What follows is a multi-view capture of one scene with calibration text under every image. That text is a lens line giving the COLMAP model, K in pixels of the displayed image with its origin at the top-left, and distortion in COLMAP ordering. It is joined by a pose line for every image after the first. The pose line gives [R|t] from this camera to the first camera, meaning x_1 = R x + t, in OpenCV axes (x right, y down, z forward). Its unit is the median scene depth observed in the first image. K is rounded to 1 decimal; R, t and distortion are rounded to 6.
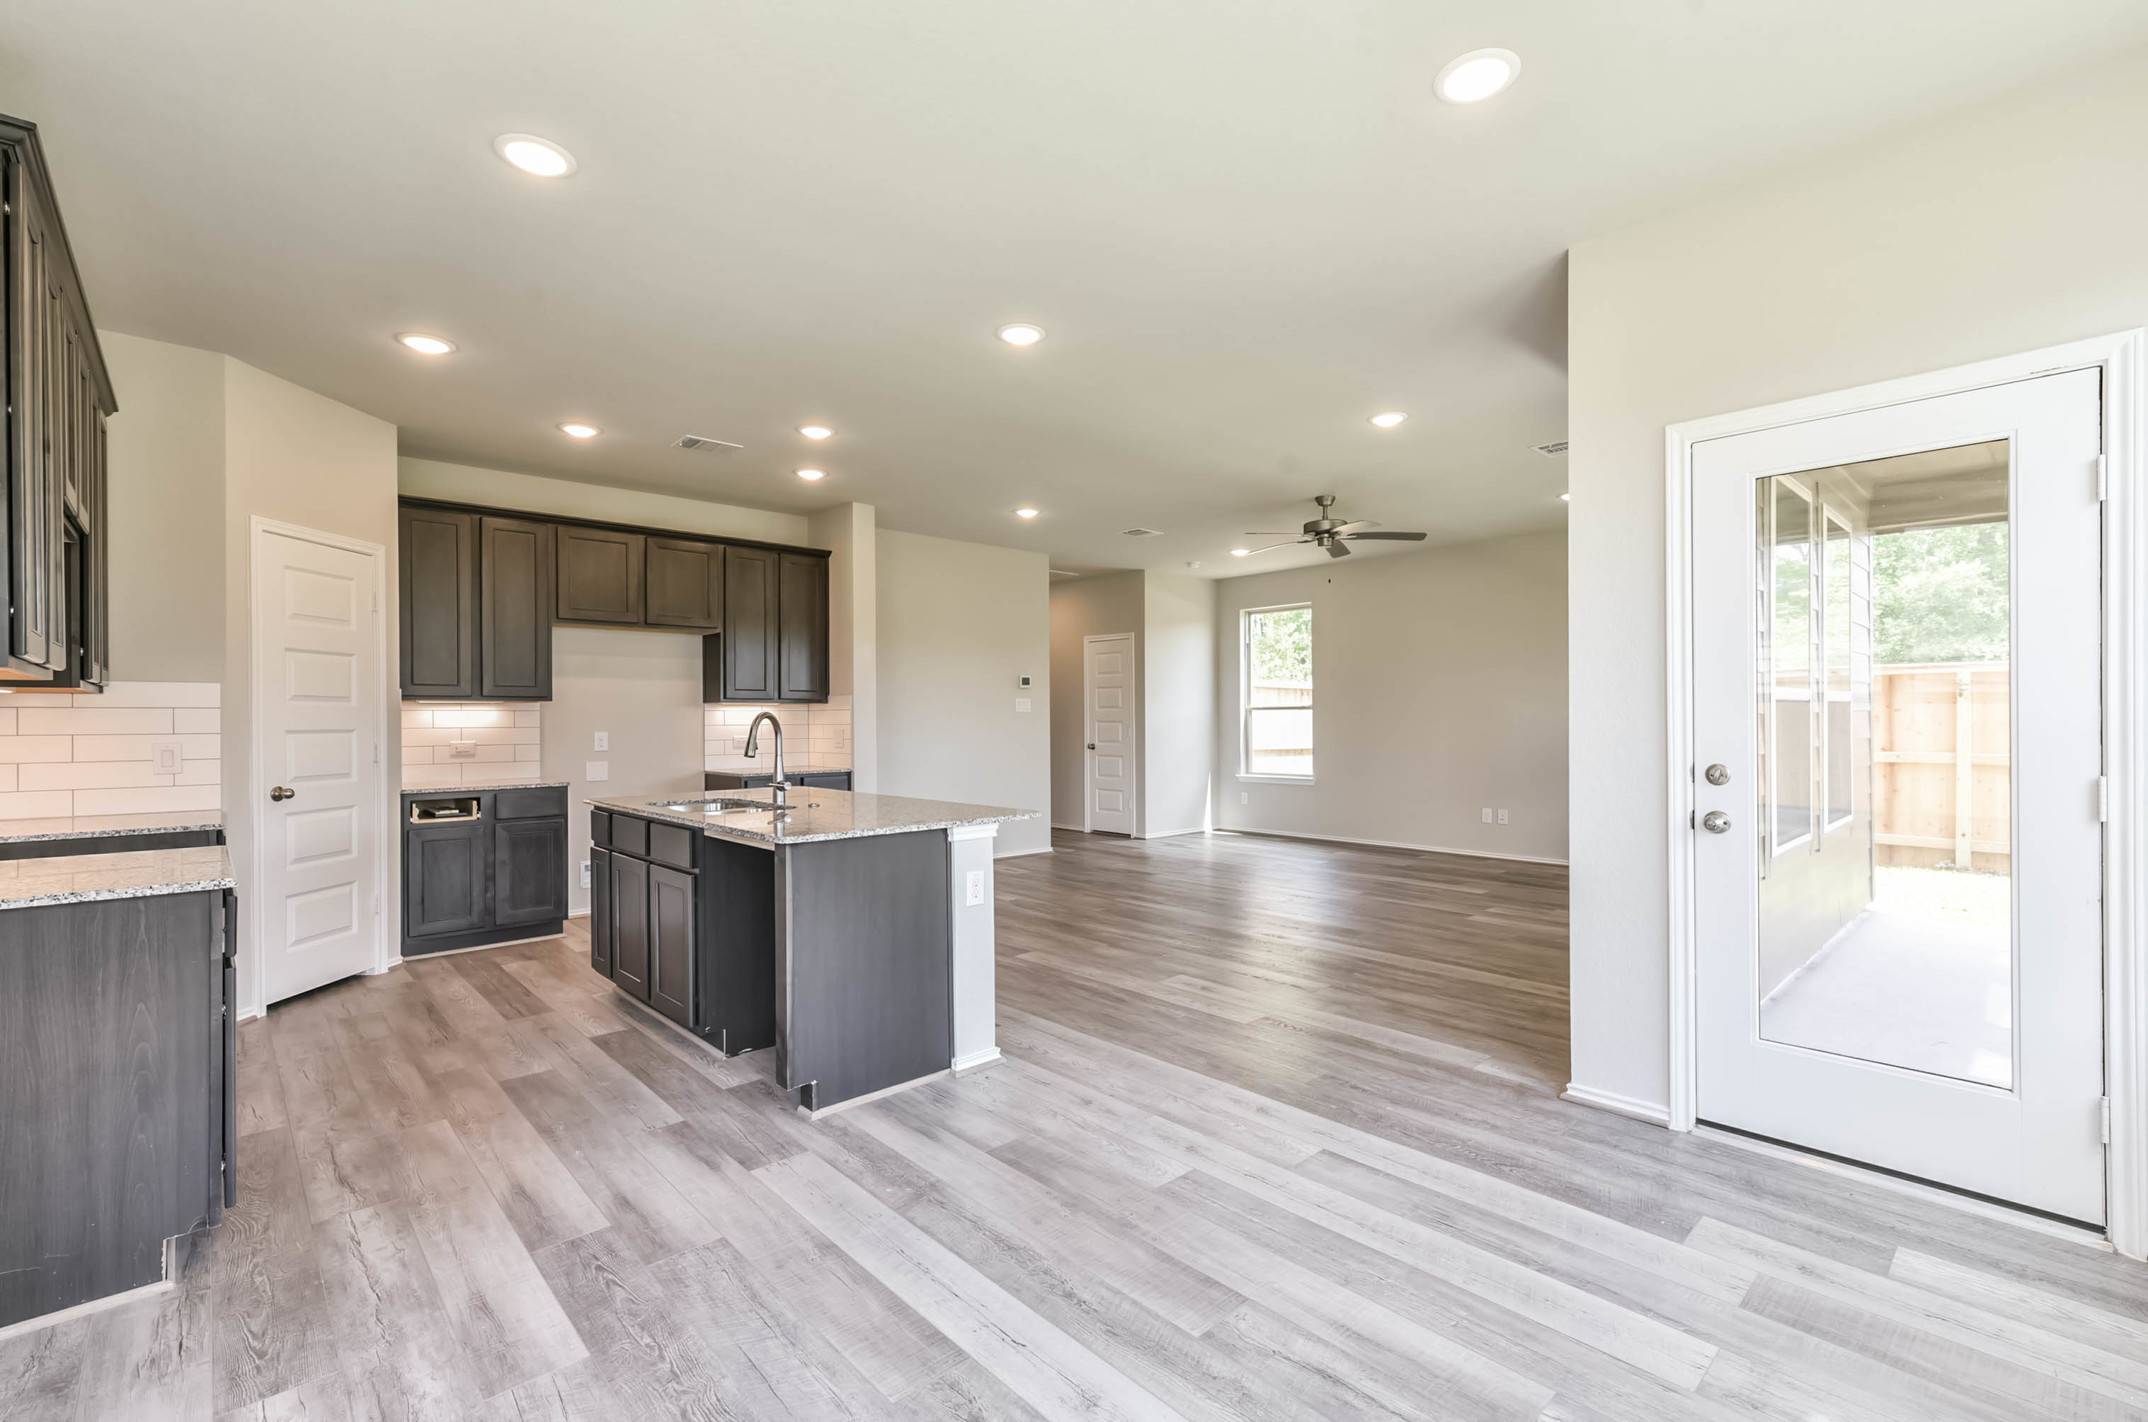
lens RADIAL K [[936.6, 0, 1095.6], [0, 936.6, 708.0], [0, 0, 1]] dist [0.008312, -0.004415]
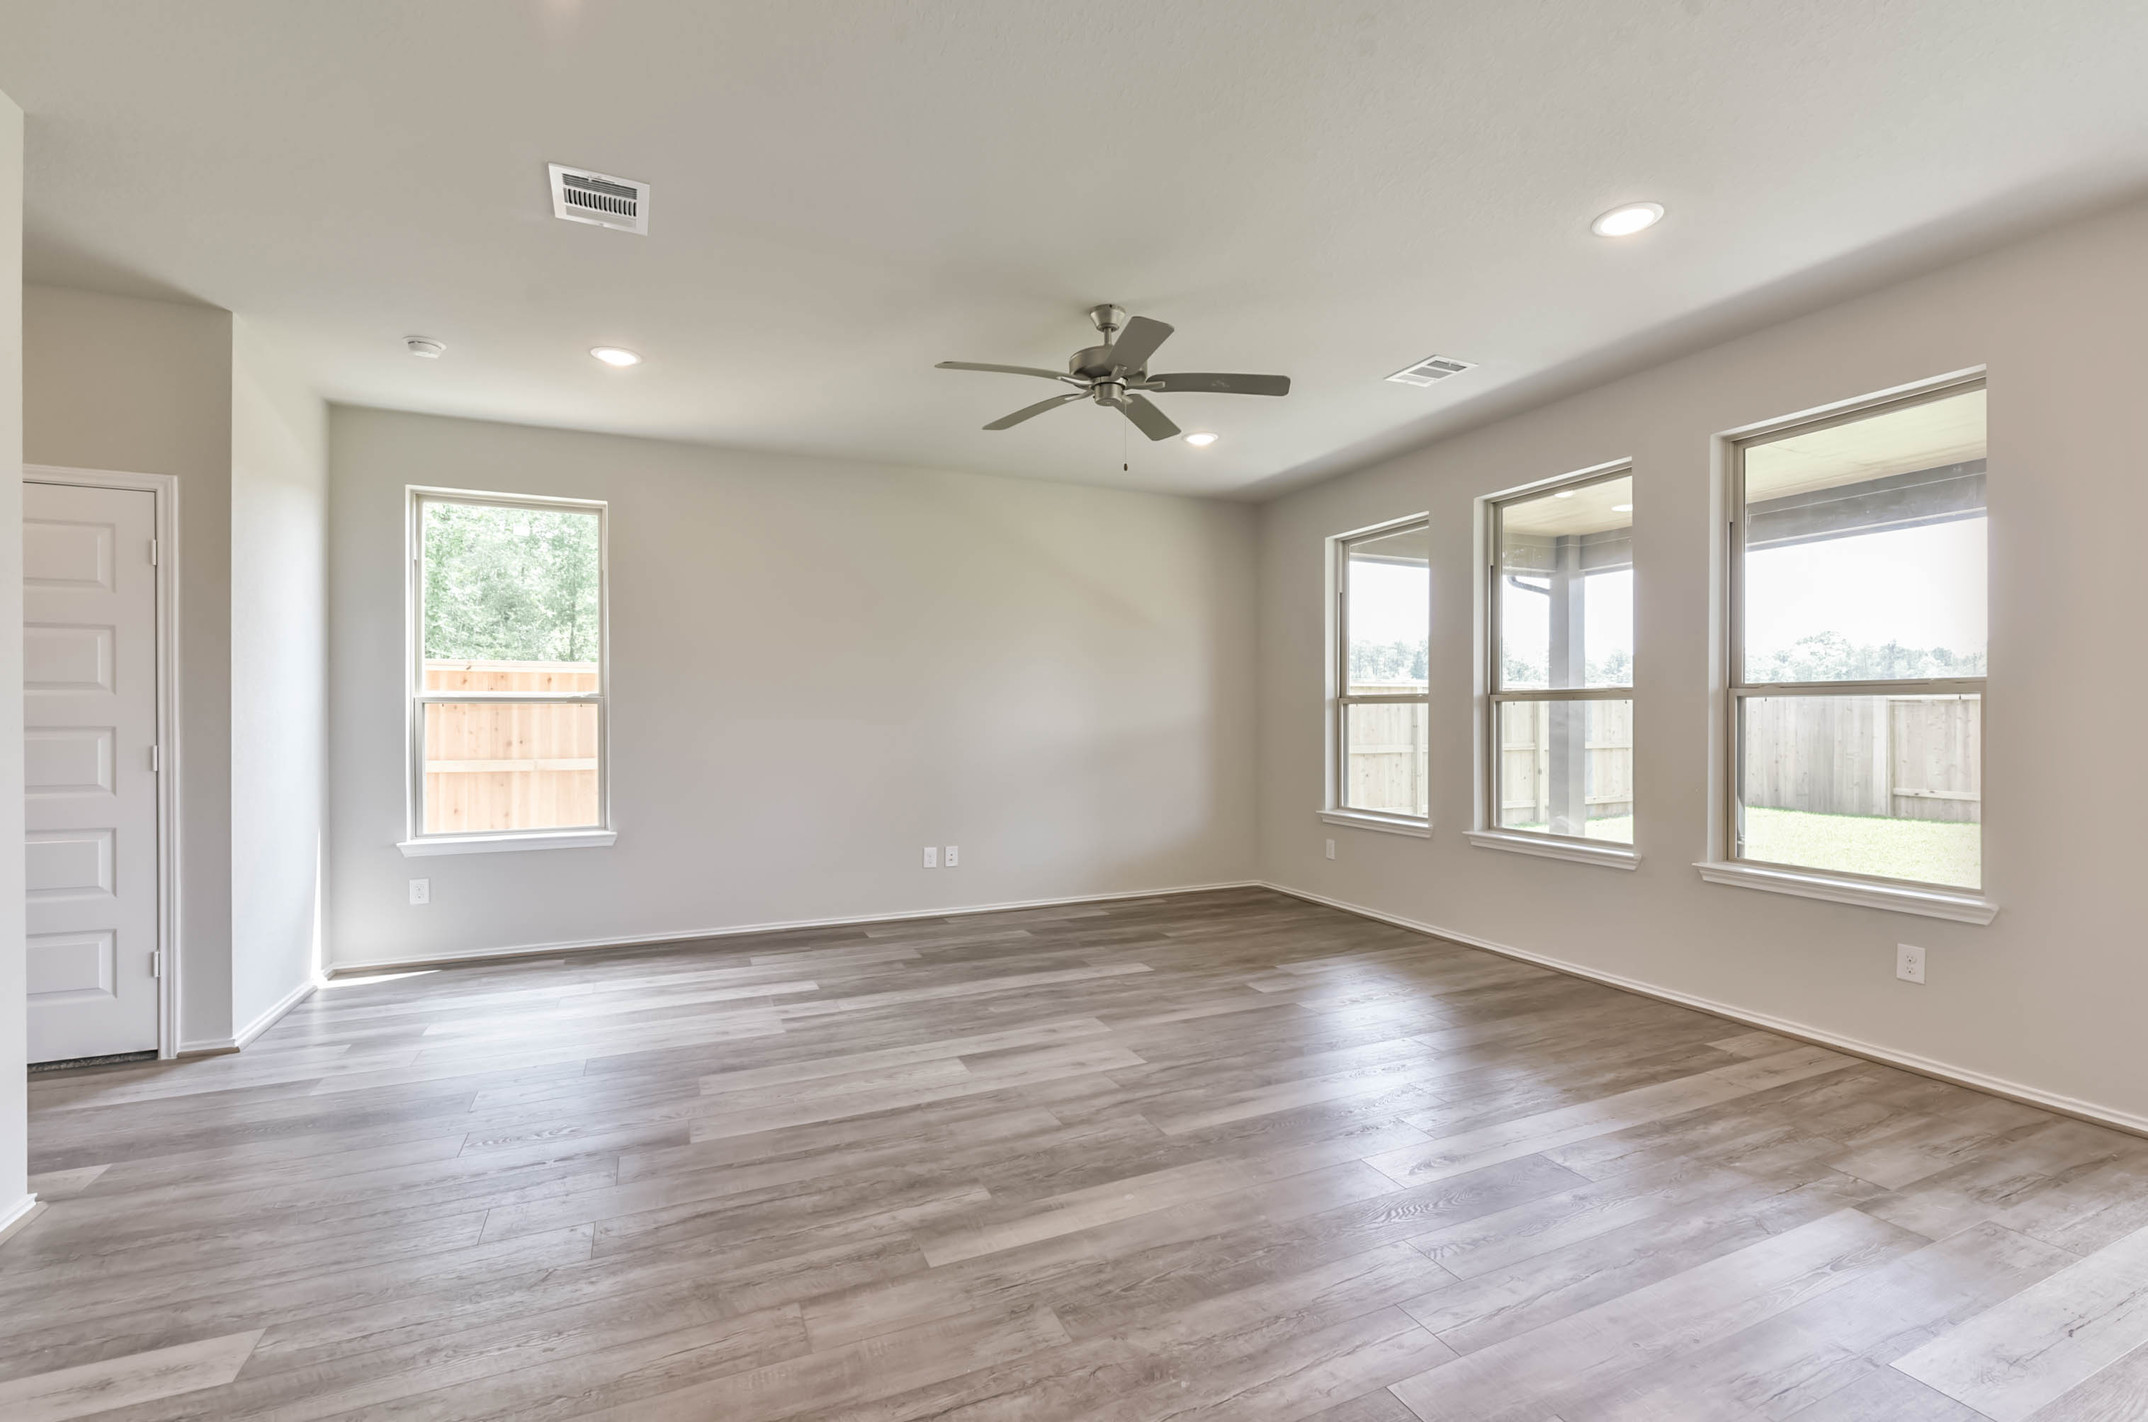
lens RADIAL K [[936.6, 0, 1080.8], [0, 936.6, 721.3], [0, 0, 1]] dist [0.008312, -0.004415]
pose [[0.324307, -0.000393, 0.945952, -0.293979], [-0.007999, 0.999963, 0.003158, 0.011595], [-0.945918, -0.008591, 0.324292, 0.895958]]
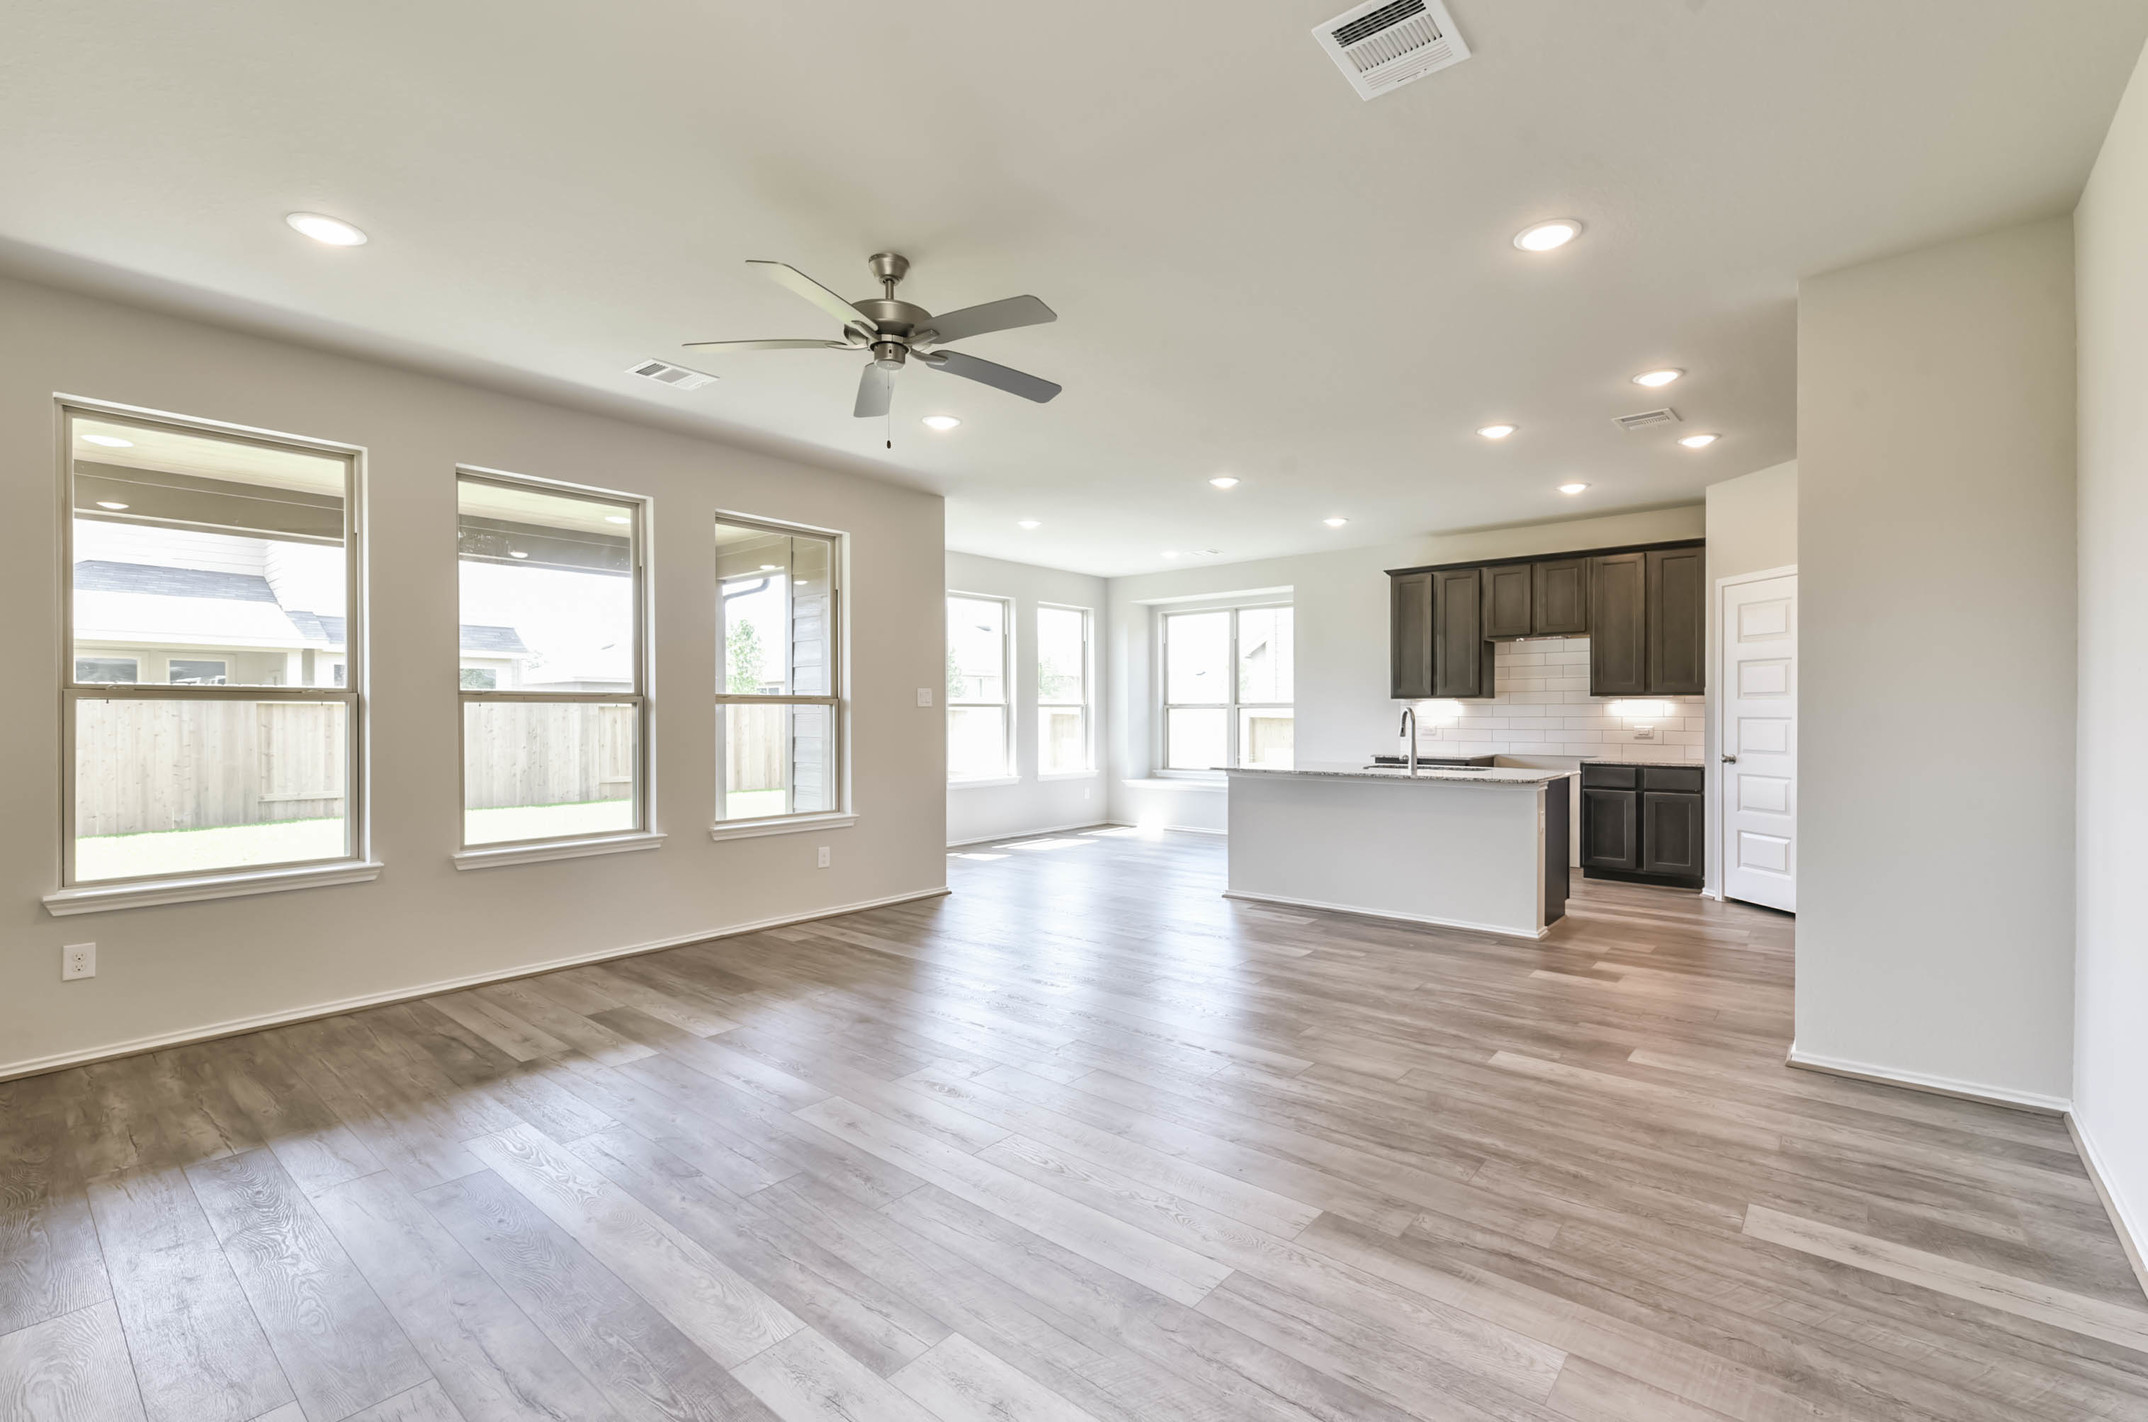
lens RADIAL K [[936.6, 0, 1090.9], [0, 936.6, 715.5], [0, 0, 1]] dist [0.008312, -0.004415]
pose [[-0.992958, 0.010376, -0.118013, 0.216492], [0.011238, 0.999915, -0.006644, 0.013819], [0.117934, -0.007923, -0.992990, 1.600503]]
